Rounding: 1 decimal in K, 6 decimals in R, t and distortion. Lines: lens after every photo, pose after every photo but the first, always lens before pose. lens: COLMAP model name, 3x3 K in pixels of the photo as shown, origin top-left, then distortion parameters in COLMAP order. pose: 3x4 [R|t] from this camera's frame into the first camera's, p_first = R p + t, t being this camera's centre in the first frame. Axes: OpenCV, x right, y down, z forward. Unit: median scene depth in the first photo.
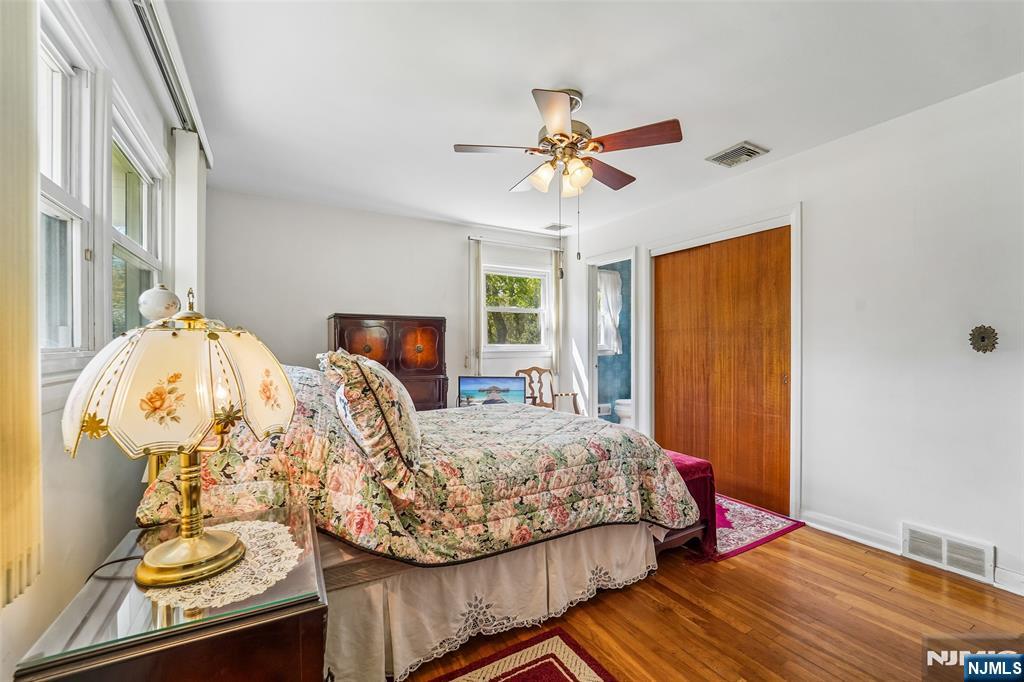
lens RADIAL K [[418.8, 0, 511.3], [0, 418.8, 342.9], [0, 0, 1]] dist [-0.011306, -0.000598]
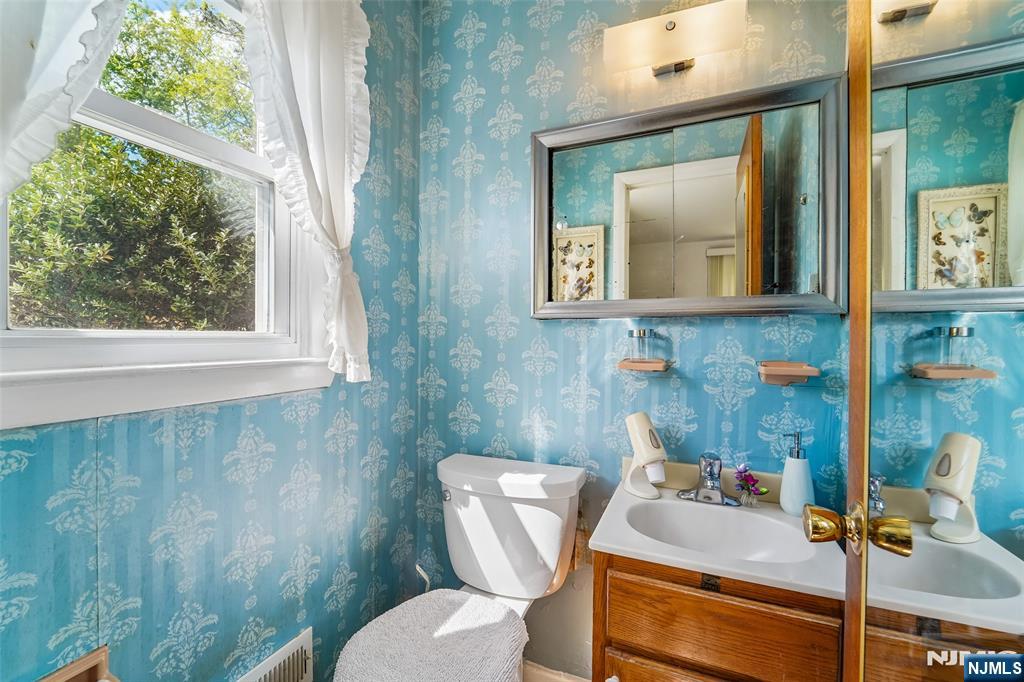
lens RADIAL K [[418.8, 0, 511.3], [0, 418.8, 342.9], [0, 0, 1]] dist [-0.011306, -0.000598]
pose [[0.805495, -0.002423, 0.592598, 0.198025], [-0.005206, 0.999924, 0.011165, 0.005480], [-0.592580, -0.012078, 0.805421, 0.788642]]
